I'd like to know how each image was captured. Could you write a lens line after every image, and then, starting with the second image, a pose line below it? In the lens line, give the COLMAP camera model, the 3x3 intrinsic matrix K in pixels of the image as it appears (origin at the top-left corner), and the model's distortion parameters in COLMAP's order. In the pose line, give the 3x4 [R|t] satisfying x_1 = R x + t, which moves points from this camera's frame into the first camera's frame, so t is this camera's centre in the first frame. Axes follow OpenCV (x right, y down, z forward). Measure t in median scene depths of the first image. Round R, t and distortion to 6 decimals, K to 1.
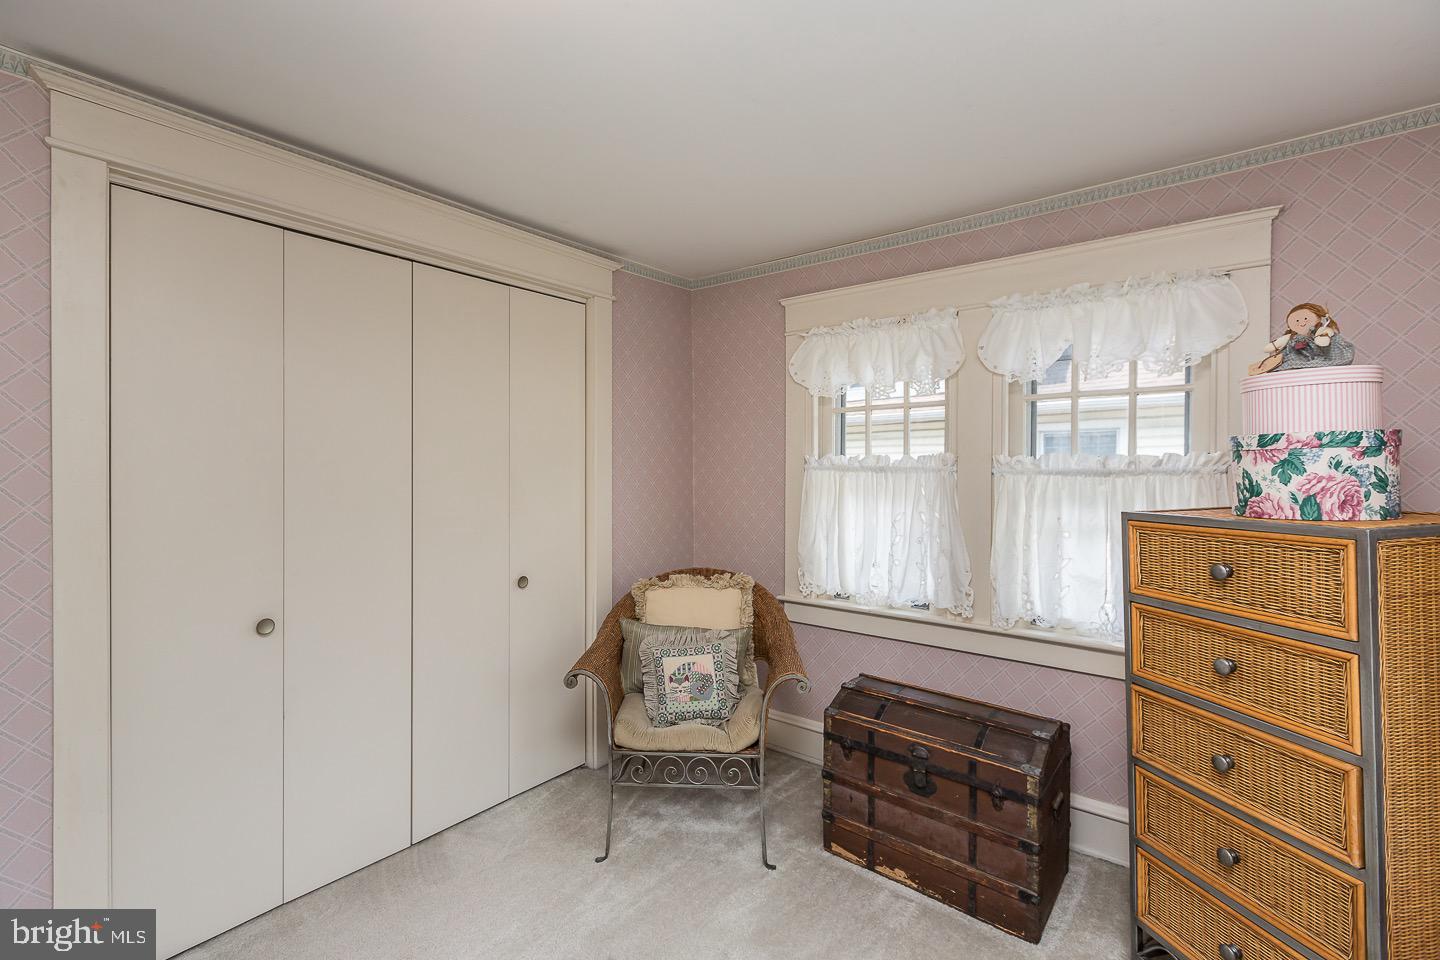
lens RADIAL K [[647.3, 0, 707.9], [0, 647.3, 474.5], [0, 0, 1]] dist [0.003081, -0.000452]
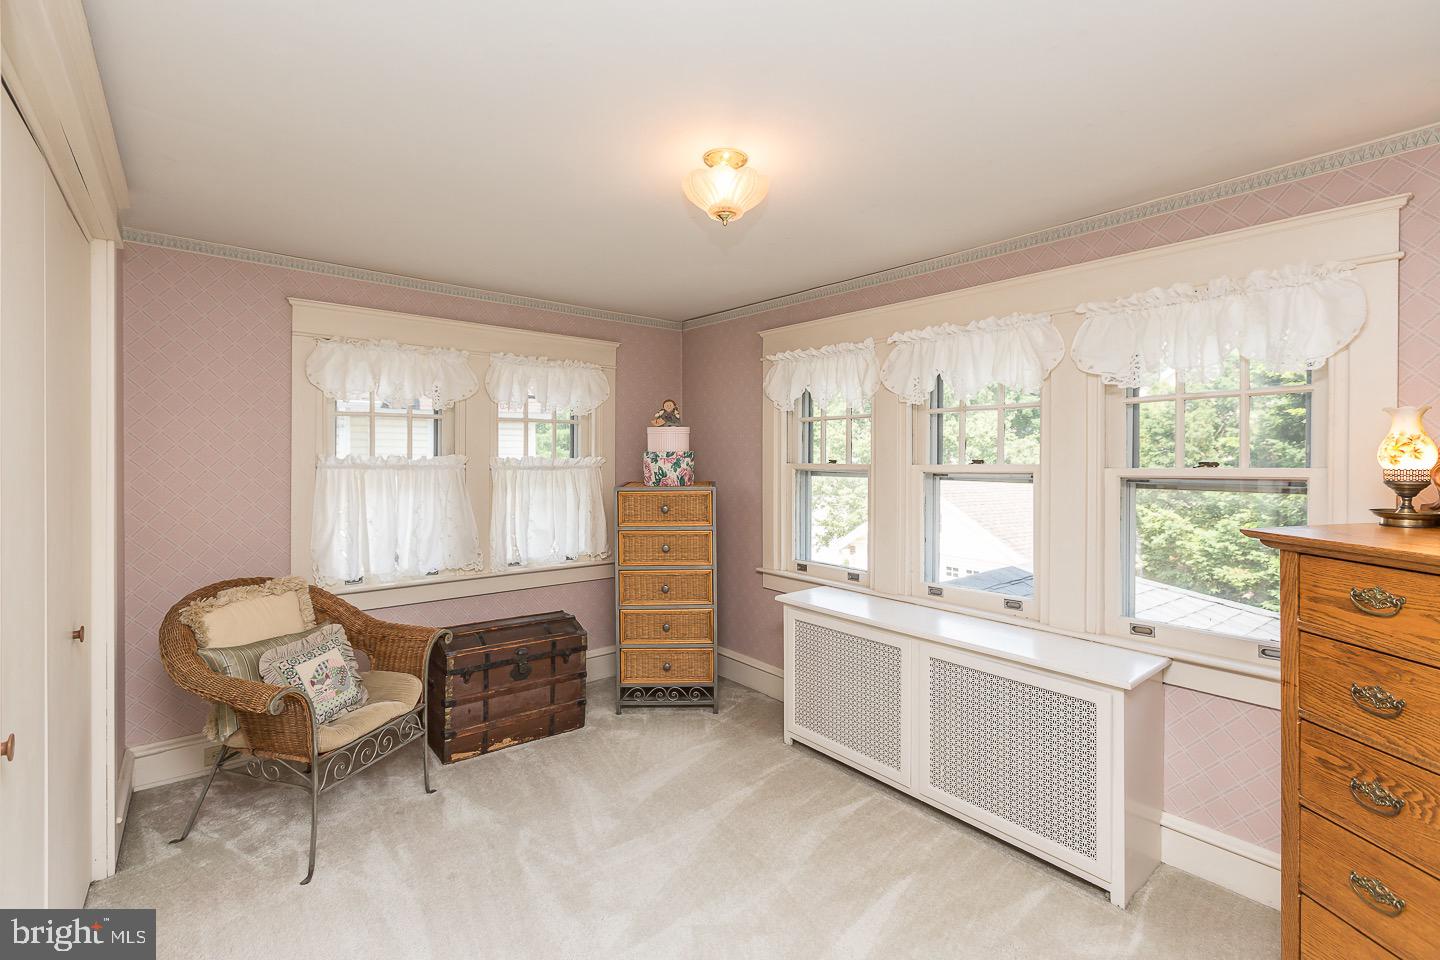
lens RADIAL K [[647.3, 0, 724.9], [0, 647.3, 458.2], [0, 0, 1]] dist [0.003081, -0.000452]
pose [[0.196027, -0.002566, 0.980595, -1.048206], [0.008272, 0.999965, 0.000963, -0.027060], [-0.980564, 0.007923, 0.196042, 0.214388]]
